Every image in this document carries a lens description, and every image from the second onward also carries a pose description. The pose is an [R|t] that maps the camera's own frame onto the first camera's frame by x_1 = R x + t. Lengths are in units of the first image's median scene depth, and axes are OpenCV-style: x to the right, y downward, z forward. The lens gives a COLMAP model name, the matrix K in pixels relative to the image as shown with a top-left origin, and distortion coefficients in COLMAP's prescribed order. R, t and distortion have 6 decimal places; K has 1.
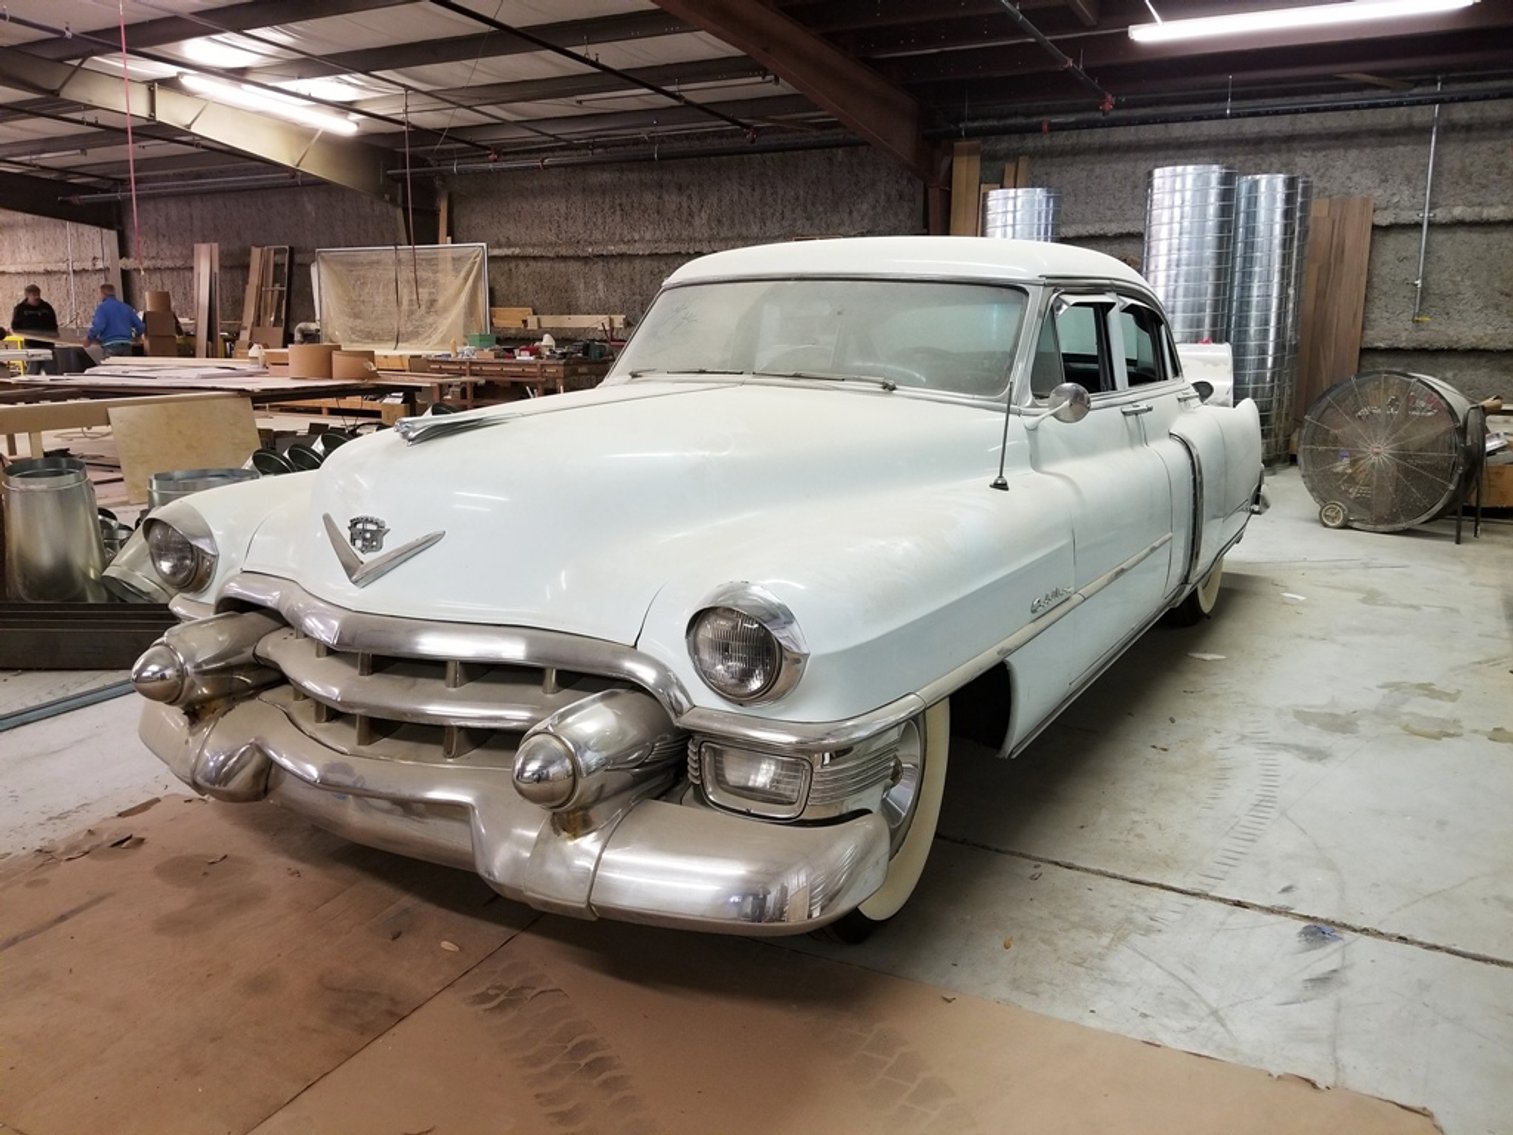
lens RADIAL K [[1231.8, 0, 756.6], [0, 1231.8, 543.4], [0, 0, 1]] dist [0.038367, -0.068447]
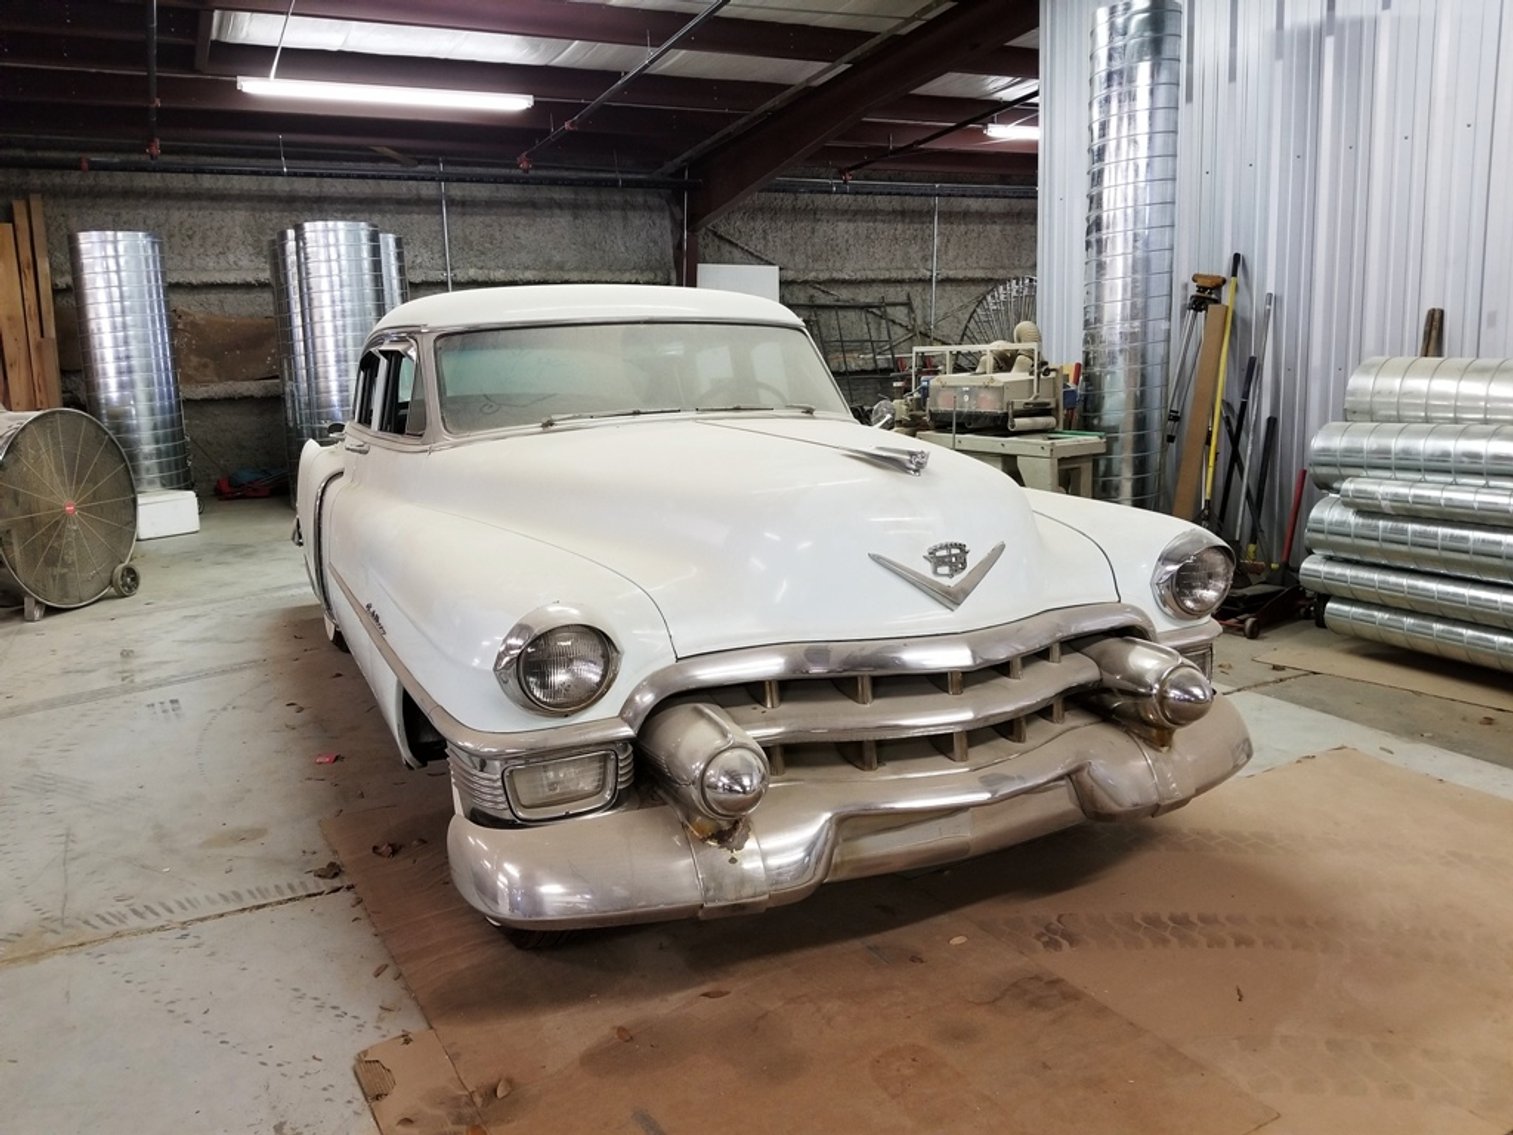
lens RADIAL K [[1195.5, 0, 806.6], [0, 1195.5, 546.2], [0, 0, 1]] dist [0.042364, -0.059528]
pose [[0.532713, -0.158358, 0.831348, -0.285940], [0.188137, 0.979916, 0.066103, -0.025293], [-0.825119, 0.121193, 0.551807, 0.126710]]
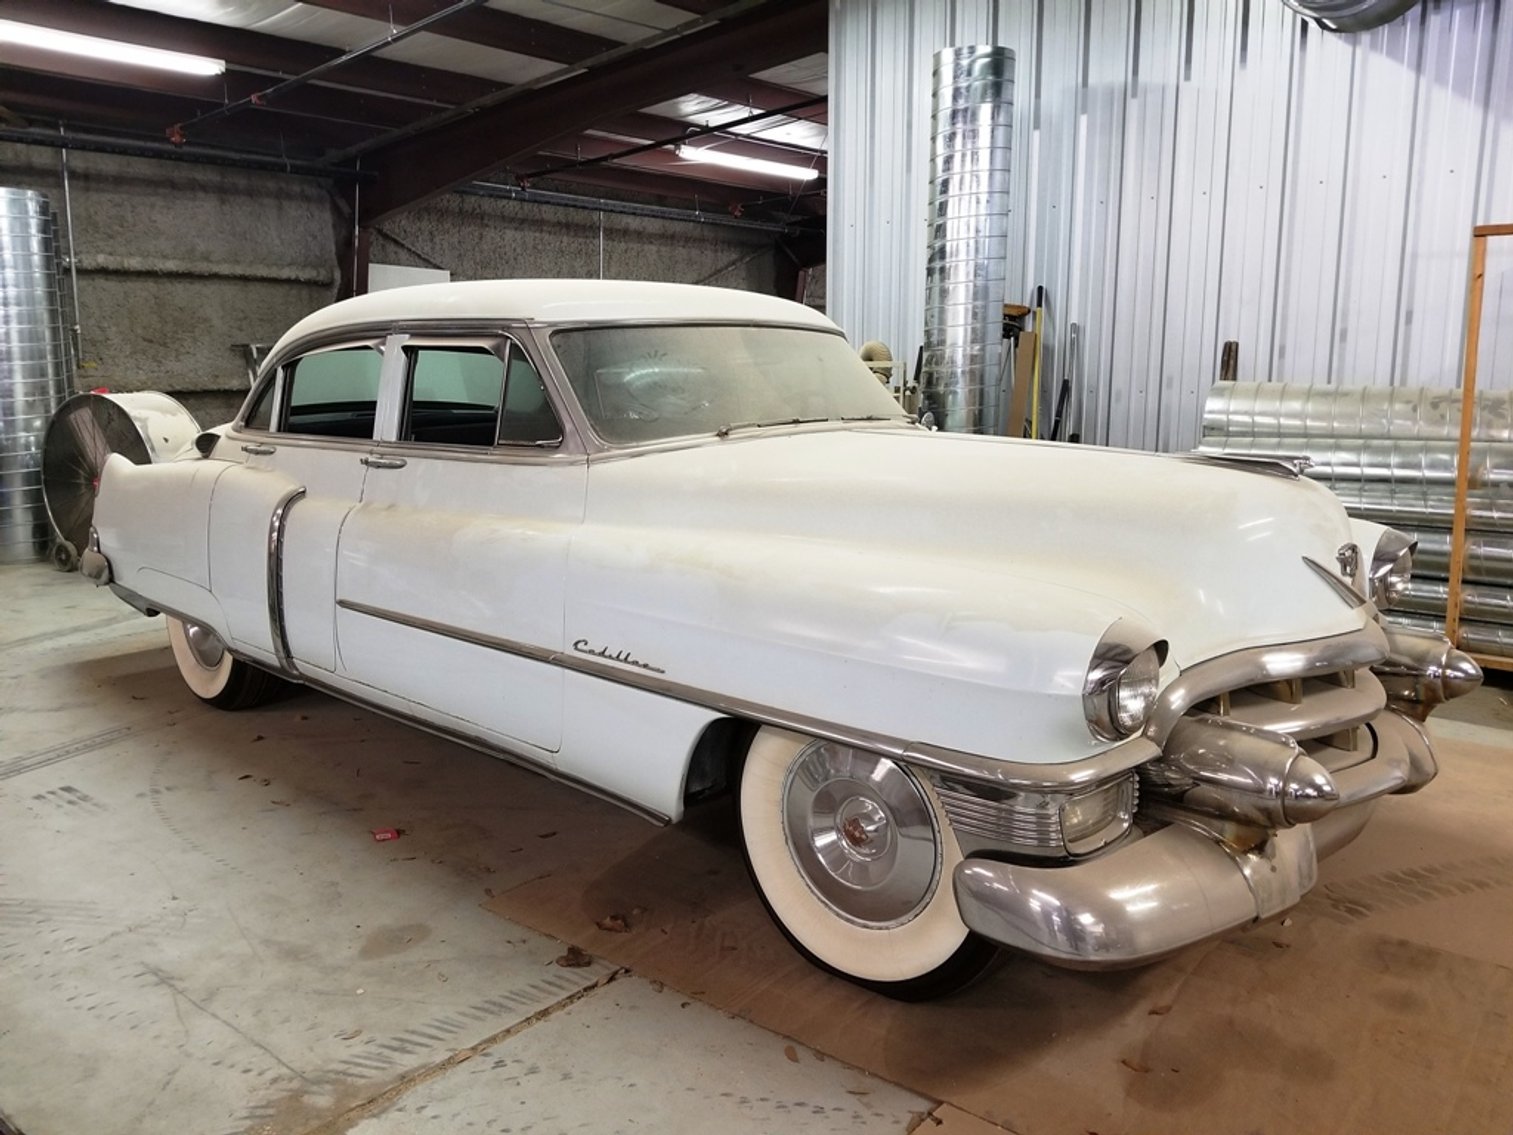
lens RADIAL K [[1165.2, 0, 815.3], [0, 1165.2, 566.1], [0, 0, 1]] dist [0.066165, -0.112122]
pose [[0.168347, -0.174771, 0.970111, -0.331934], [0.182798, 0.972621, 0.143502, -0.056444], [-0.968630, 0.153176, 0.195685, 0.294870]]
